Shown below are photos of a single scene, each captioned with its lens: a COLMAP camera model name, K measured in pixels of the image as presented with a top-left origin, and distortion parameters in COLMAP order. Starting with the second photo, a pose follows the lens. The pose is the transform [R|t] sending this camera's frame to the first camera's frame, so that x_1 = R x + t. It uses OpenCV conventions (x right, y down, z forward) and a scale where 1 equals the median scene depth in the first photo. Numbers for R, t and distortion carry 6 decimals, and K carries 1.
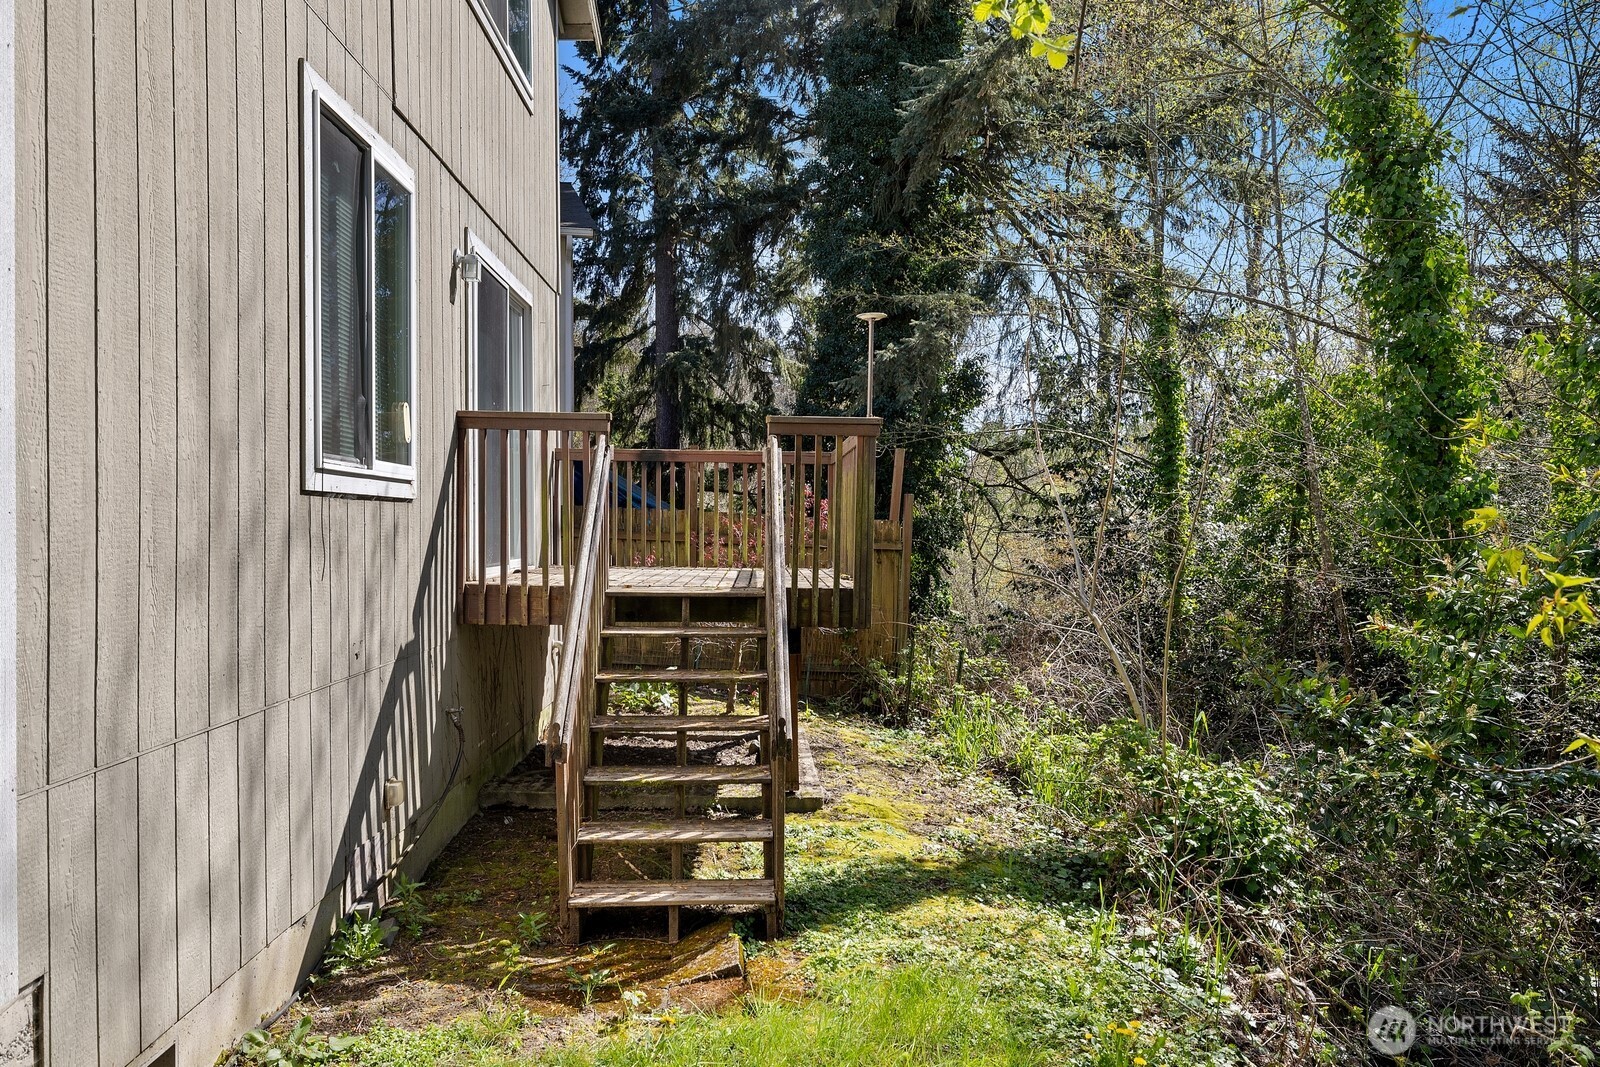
lens RADIAL K [[1089.6, 0, 797.8], [0, 1089.6, 516.3], [0, 0, 1]] dist [-0.000500, -0.001357]
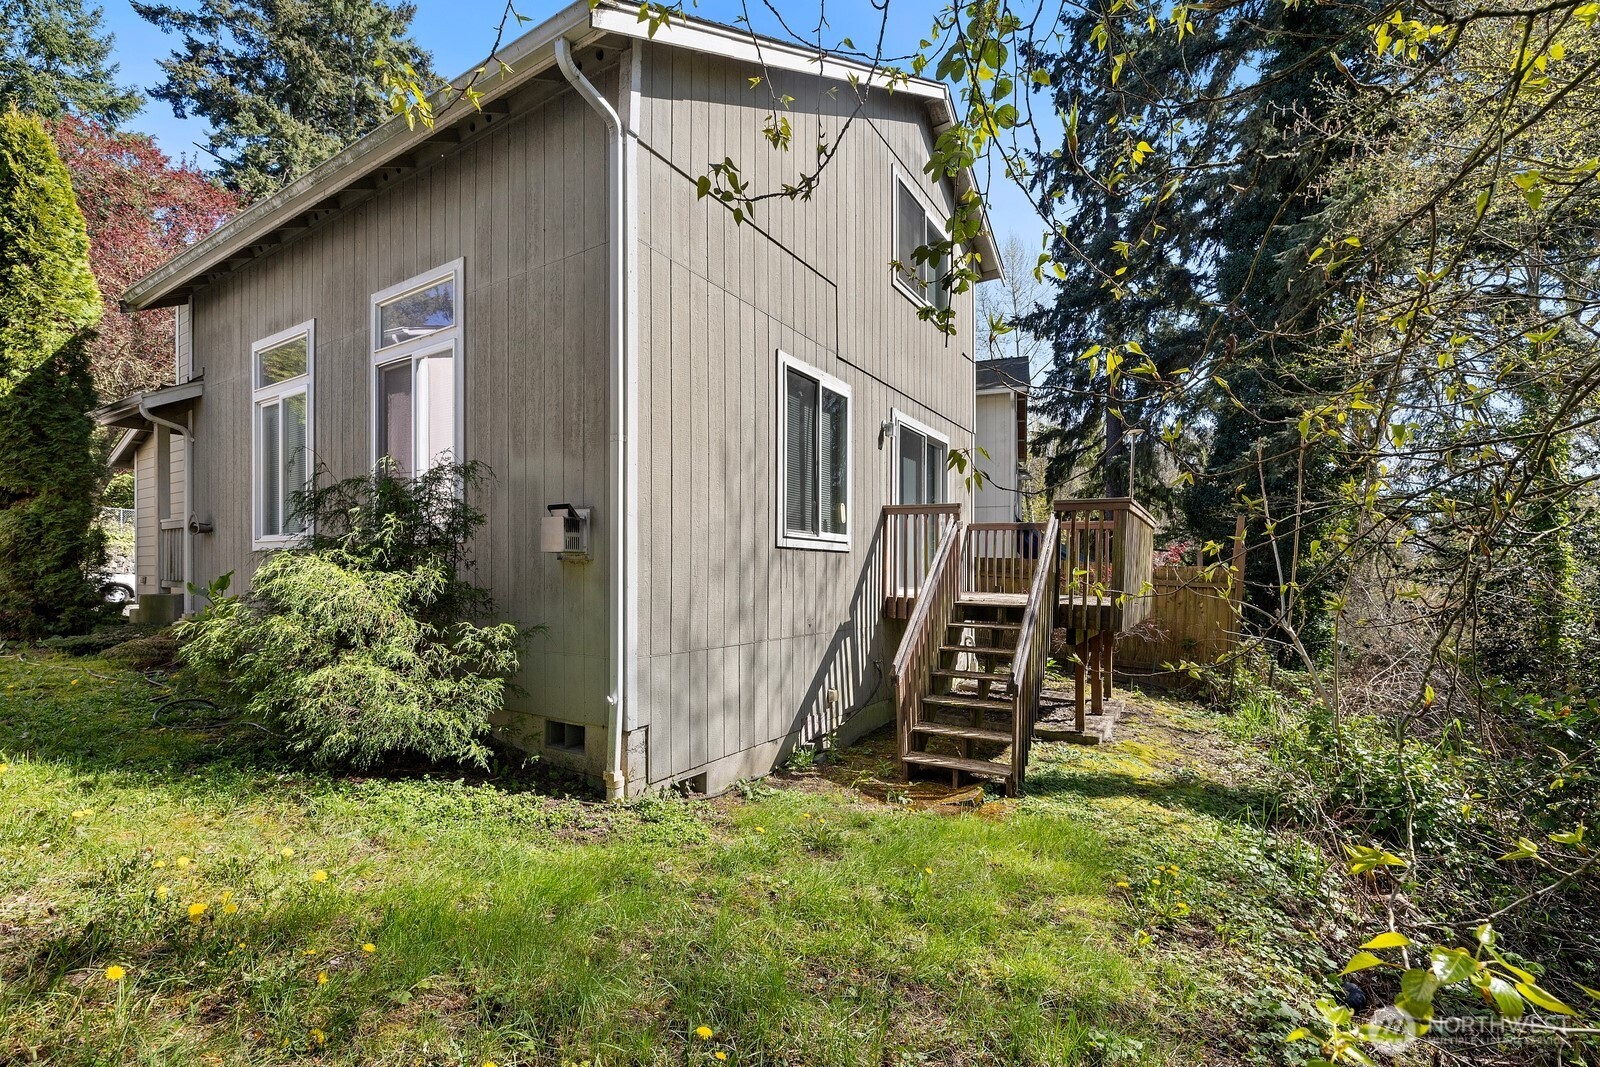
lens RADIAL K [[690.1, 0, 799.4], [0, 690.1, 578.1], [0, 0, 1]] dist [0.000589, 0.000016]
pose [[0.835334, 0.010942, -0.549634, 0.282936], [-0.003231, 0.999882, 0.014994, 0.015394], [0.549733, -0.010749, 0.835271, -0.111641]]
